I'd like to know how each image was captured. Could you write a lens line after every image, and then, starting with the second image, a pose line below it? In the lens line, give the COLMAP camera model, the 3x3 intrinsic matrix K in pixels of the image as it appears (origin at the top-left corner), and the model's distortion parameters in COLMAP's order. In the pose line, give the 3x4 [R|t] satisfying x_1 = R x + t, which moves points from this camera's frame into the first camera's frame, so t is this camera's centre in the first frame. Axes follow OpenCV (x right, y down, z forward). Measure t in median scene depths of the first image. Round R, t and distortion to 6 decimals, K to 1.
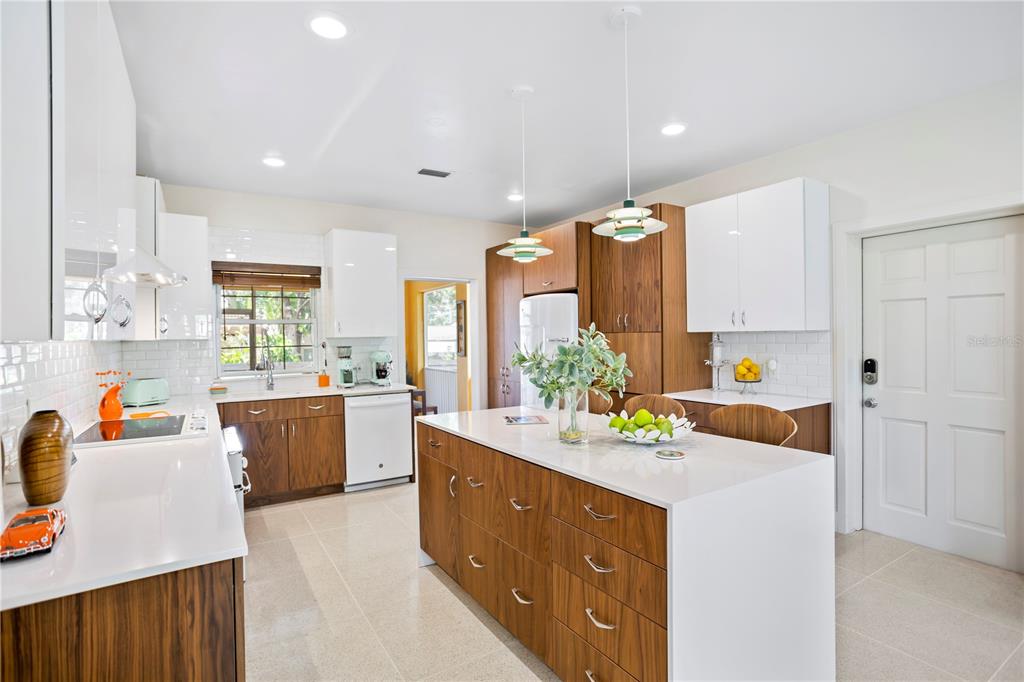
lens RADIAL K [[500.1, 0, 515.6], [0, 500.1, 345.0], [0, 0, 1]] dist [-0.025579, 0.017302]
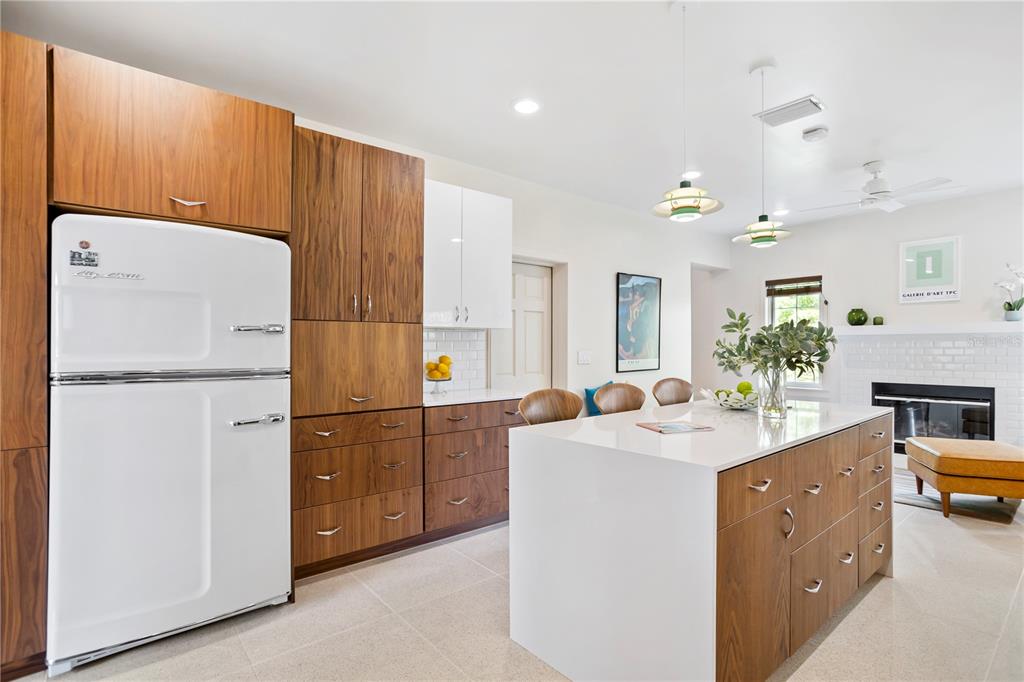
lens RADIAL K [[500.1, 0, 509.8], [0, 500.1, 350.4], [0, 0, 1]] dist [-0.025579, 0.017302]
pose [[-0.123388, 0.003642, 0.992352, -0.438859], [0.023440, 0.999725, -0.000754, 0.017425], [-0.992082, 0.023167, -0.123440, 0.829406]]
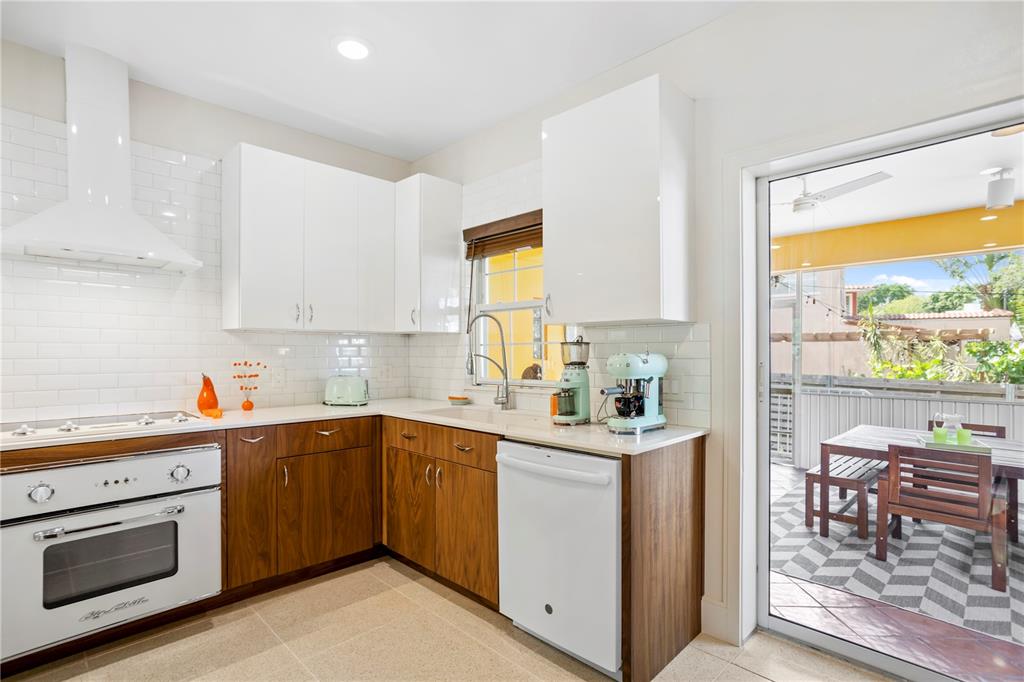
lens RADIAL K [[500.1, 0, 486.5], [0, 500.1, 354.9], [0, 0, 1]] dist [-0.025579, 0.017302]
pose [[0.179549, 0.016962, -0.983603, 0.146415], [-0.019131, 0.999722, 0.013748, 0.010580], [0.983563, 0.016349, 0.179823, 0.847079]]
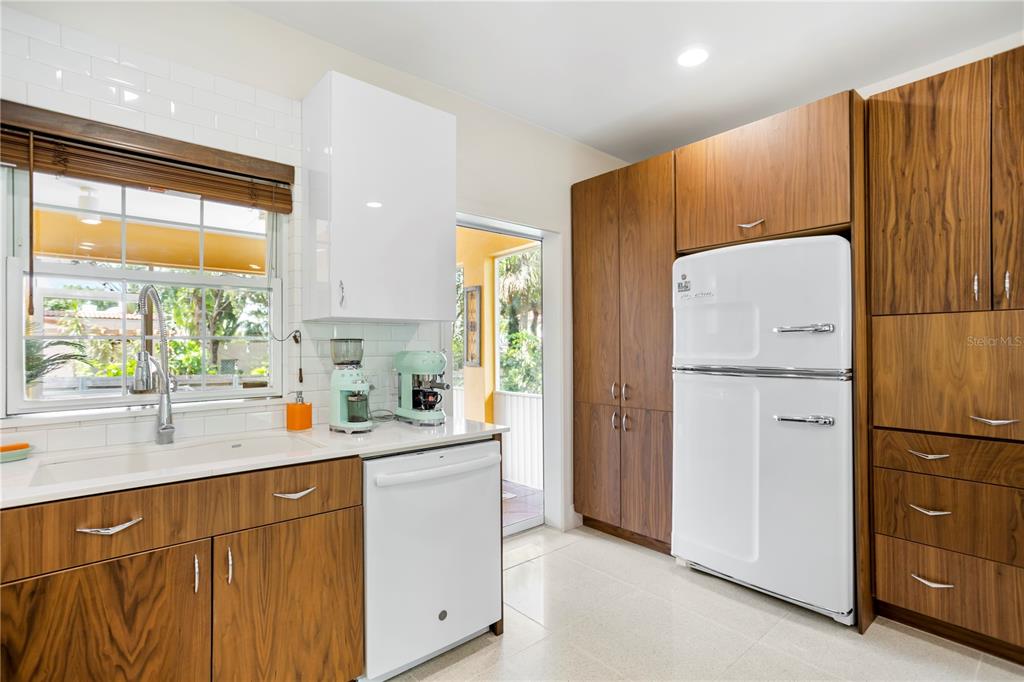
lens RADIAL K [[500.1, 0, 520.5], [0, 500.1, 341.6], [0, 0, 1]] dist [-0.025579, 0.017302]
pose [[0.989698, 0.008524, 0.142919, -0.262417], [-0.003856, 0.999451, -0.032909, 0.020043], [-0.143121, 0.032019, 0.989187, 0.551425]]
